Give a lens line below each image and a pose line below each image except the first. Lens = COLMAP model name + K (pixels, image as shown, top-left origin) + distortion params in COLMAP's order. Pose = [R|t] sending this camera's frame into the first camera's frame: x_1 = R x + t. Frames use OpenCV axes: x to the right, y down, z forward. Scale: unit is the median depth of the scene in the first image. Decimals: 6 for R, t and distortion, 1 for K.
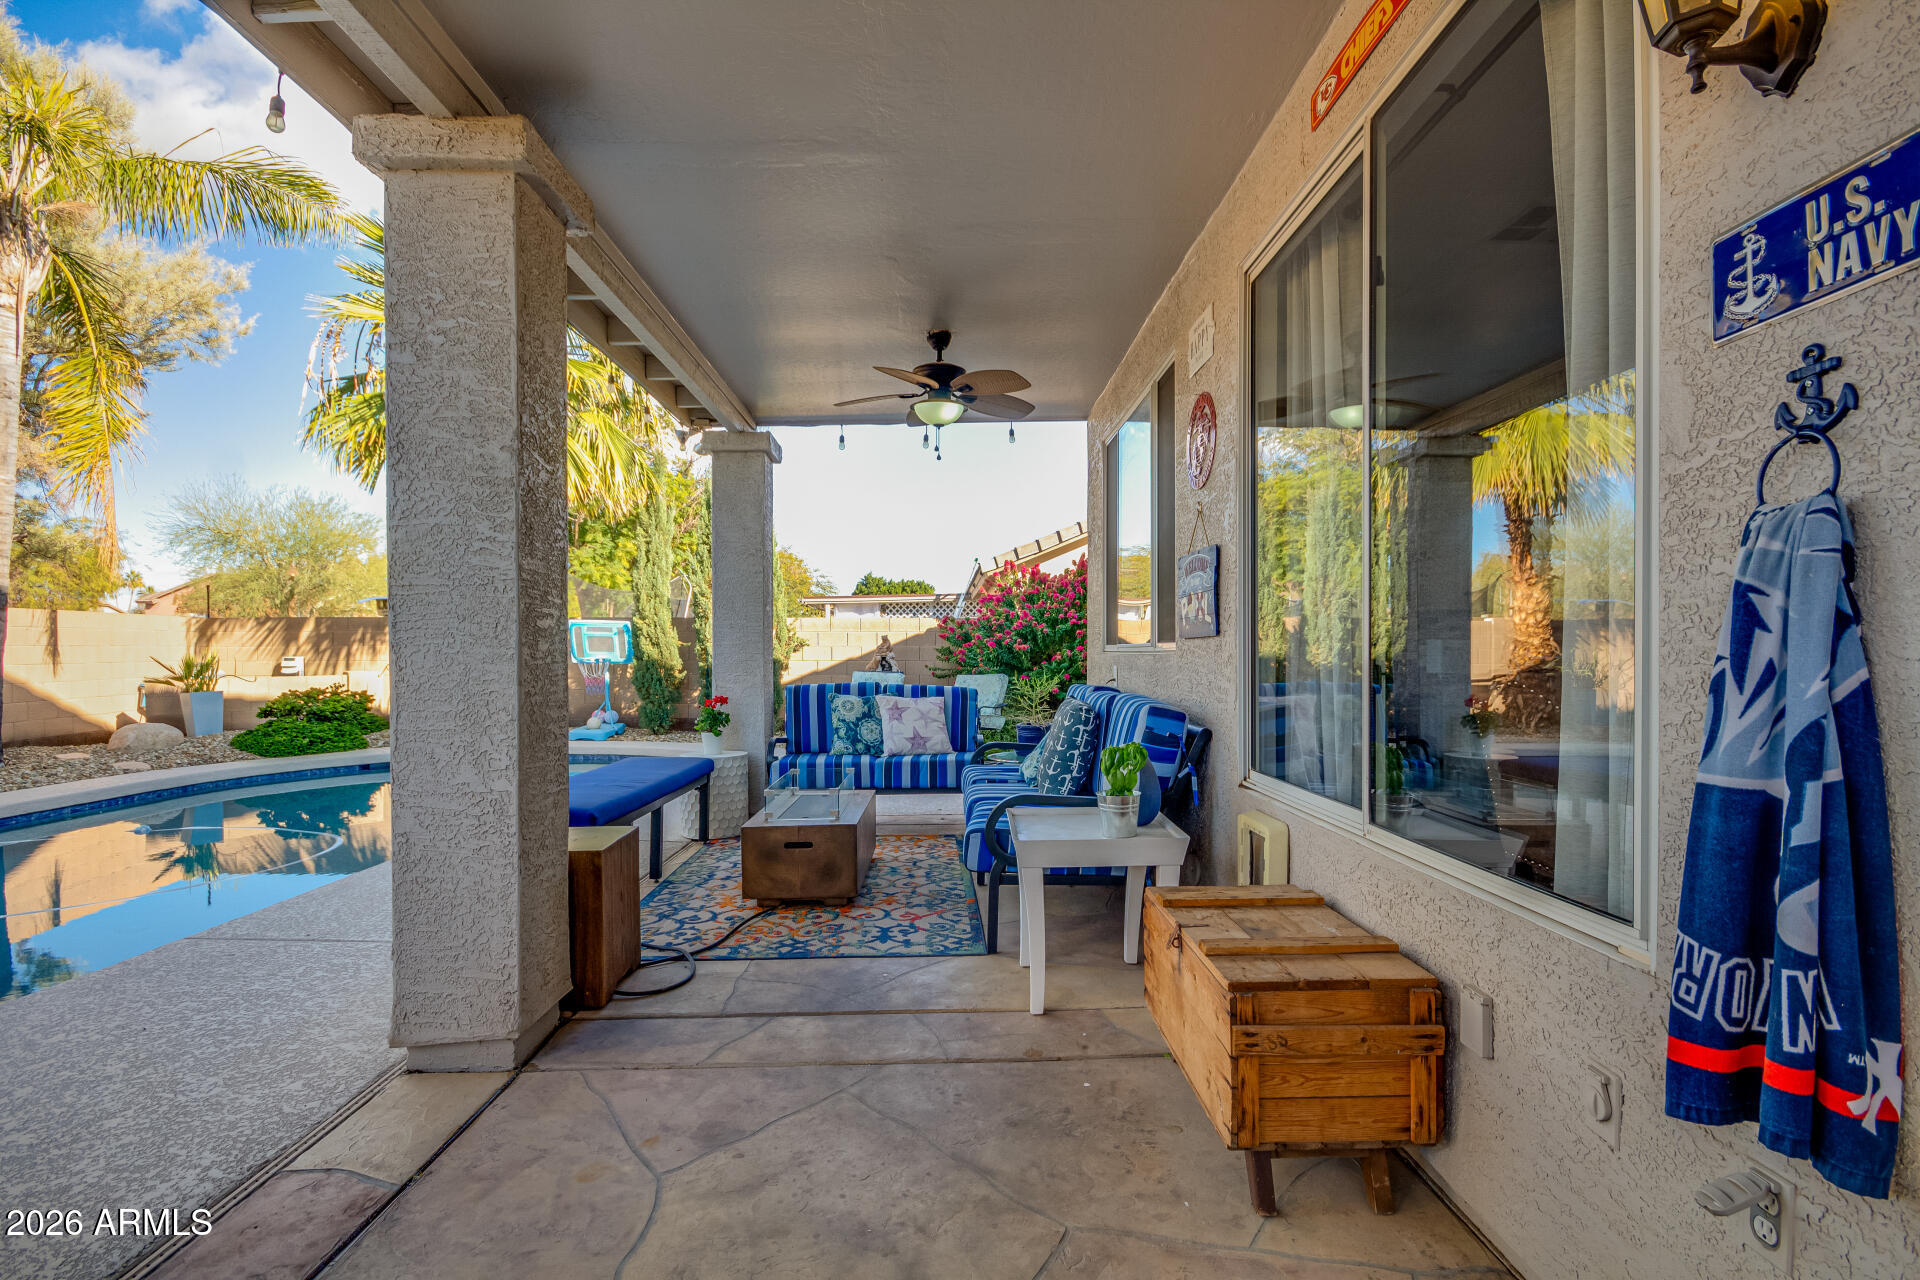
lens RADIAL K [[890.5, 0, 972.5], [0, 890.5, 653.2], [0, 0, 1]] dist [-0.000246, 0.000219]
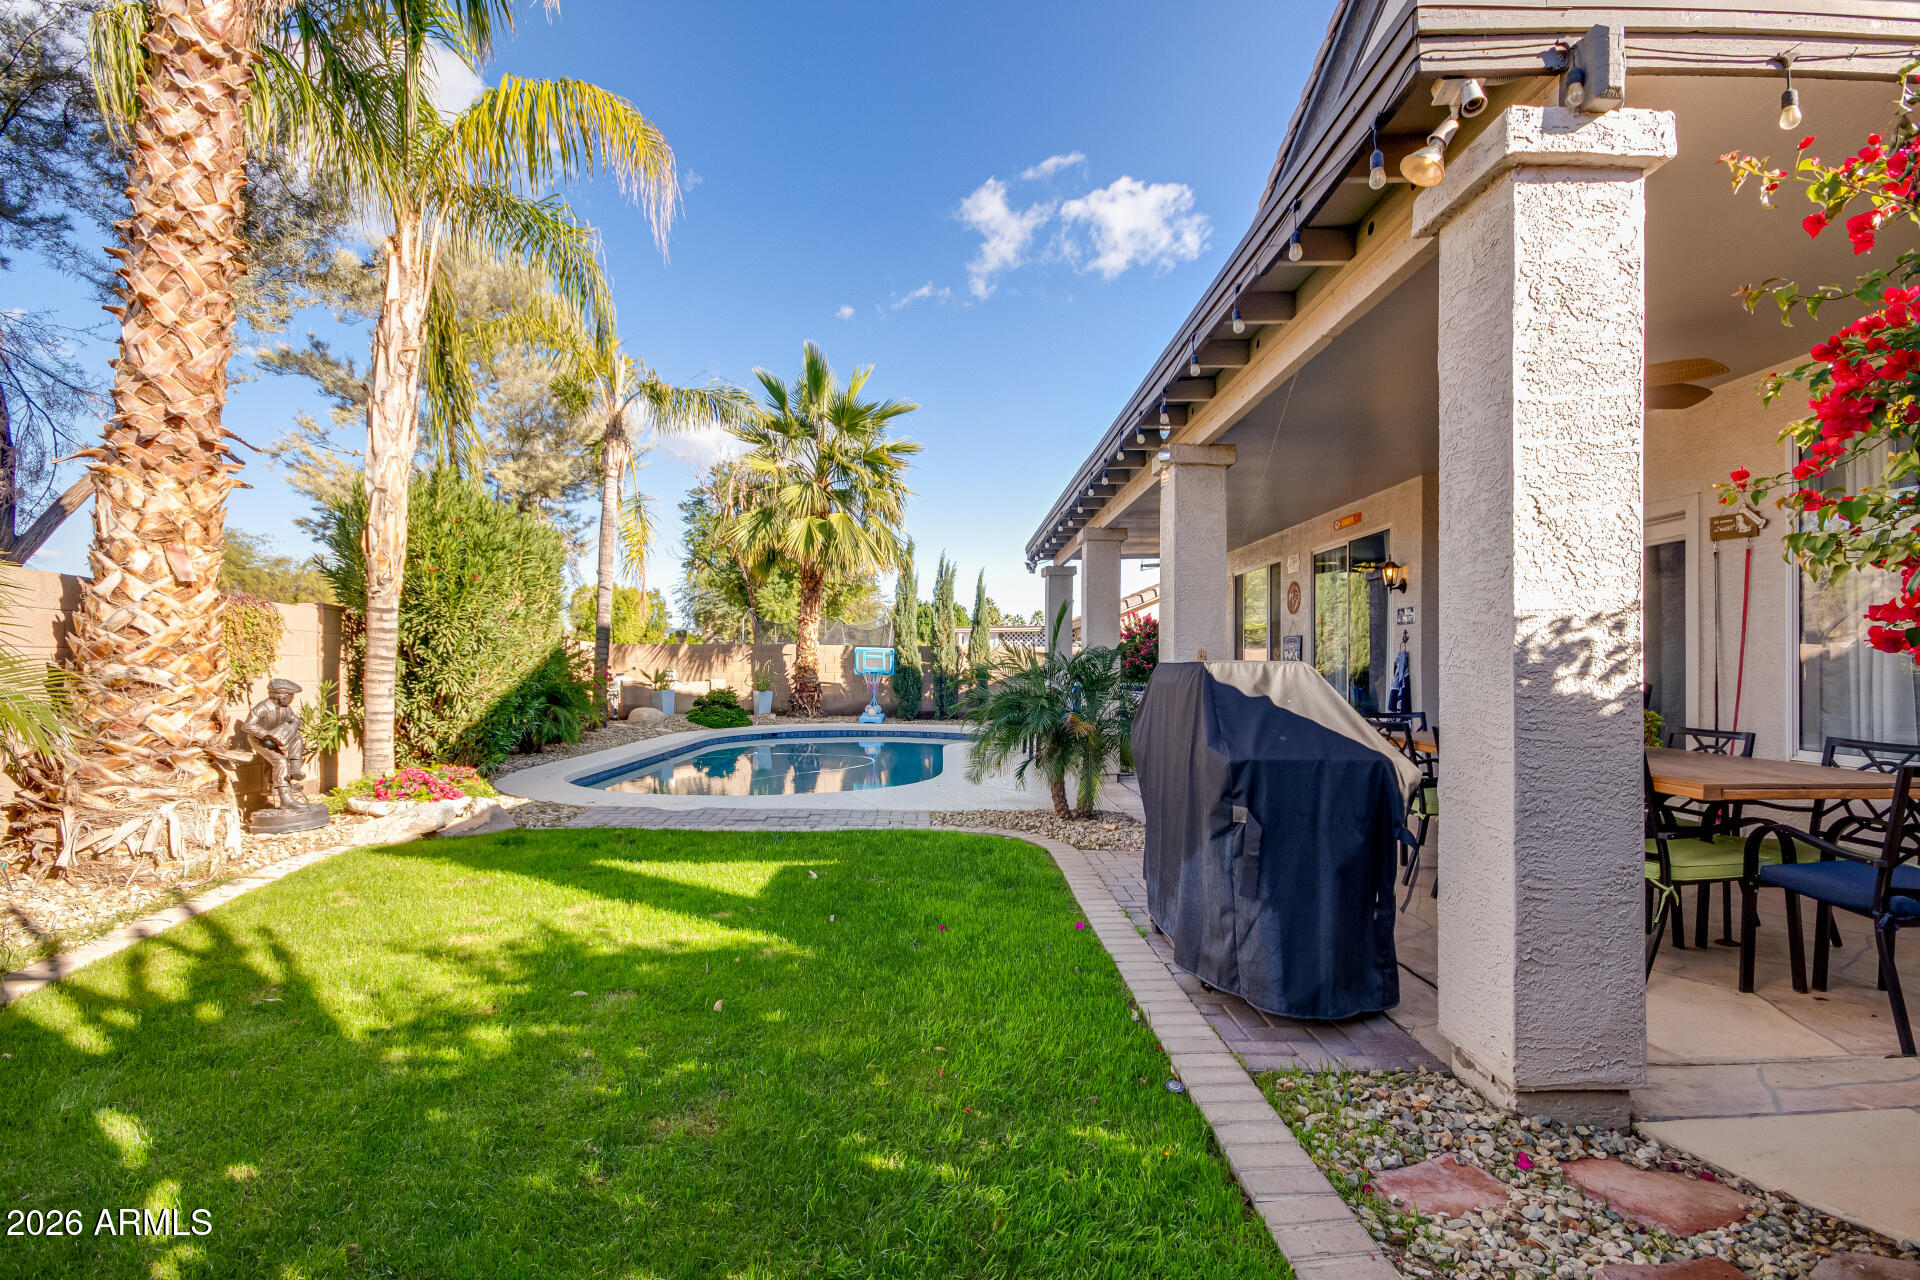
lens RADIAL K [[890.5, 0, 972.5], [0, 890.5, 653.2], [0, 0, 1]] dist [-0.000246, 0.000219]
pose [[0.999972, 0.006937, -0.002784, -0.276158], [-0.006988, 0.999801, -0.018705, 0.001348], [0.002654, 0.018724, 0.999821, -0.672932]]
